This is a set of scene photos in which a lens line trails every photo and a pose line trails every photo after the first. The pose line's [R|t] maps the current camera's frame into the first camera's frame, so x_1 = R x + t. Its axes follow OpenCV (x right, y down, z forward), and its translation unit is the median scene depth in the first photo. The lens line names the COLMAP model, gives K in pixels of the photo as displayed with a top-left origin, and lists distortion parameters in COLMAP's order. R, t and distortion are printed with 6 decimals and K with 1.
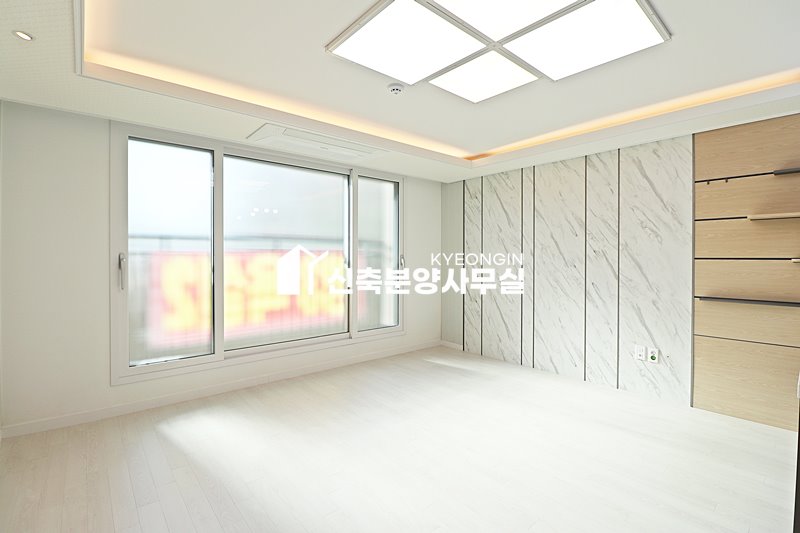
lens RADIAL K [[373.4, 0, 399.9], [0, 373.4, 261.8], [0, 0, 1]] dist [-0.008623, -0.009155]
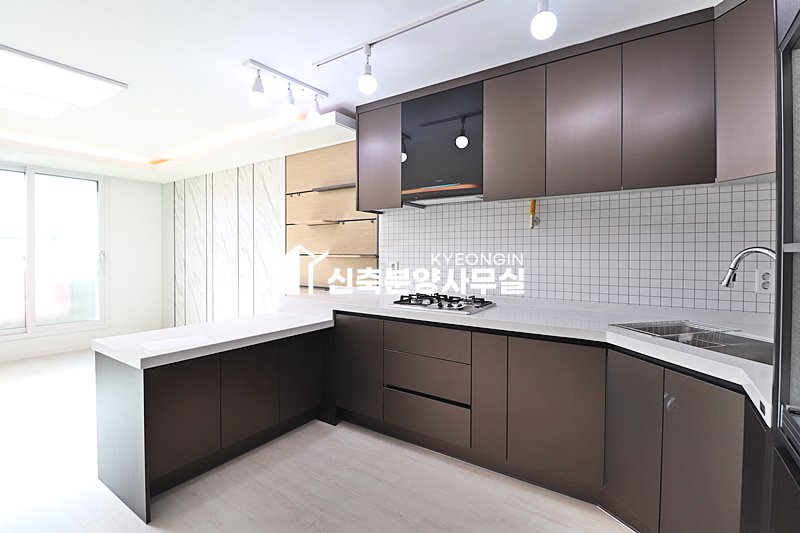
lens RADIAL K [[373.4, 0, 402.1], [0, 373.4, 259.6], [0, 0, 1]] dist [-0.008623, -0.009155]
pose [[0.961114, -0.001045, 0.276148, 0.741648], [0.000537, 0.999998, 0.001915, 0.005013], [-0.276150, -0.001692, 0.961113, -0.305303]]
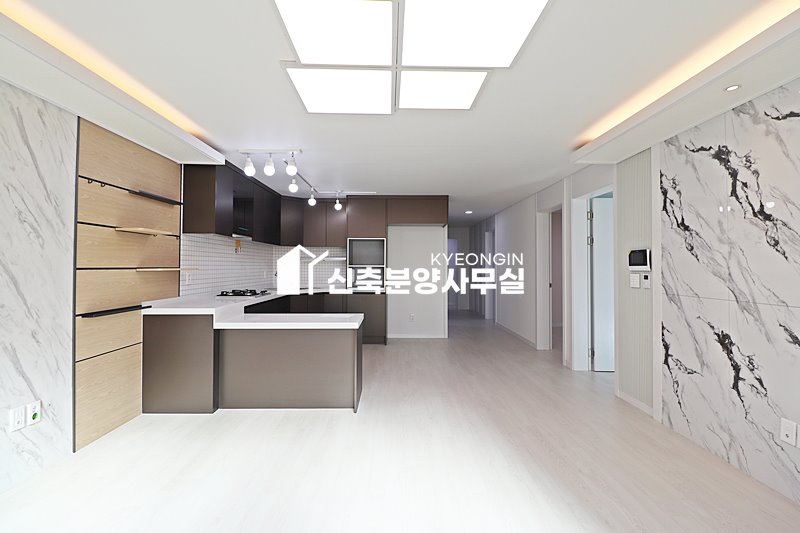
lens RADIAL K [[373.4, 0, 400.0], [0, 373.4, 261.9], [0, 0, 1]] dist [-0.008623, -0.009155]
pose [[-0.777347, 0.004229, 0.629058, -0.244529], [0.003559, 0.999991, -0.002324, -0.017603], [-0.629062, 0.000432, -0.777355, 1.065338]]
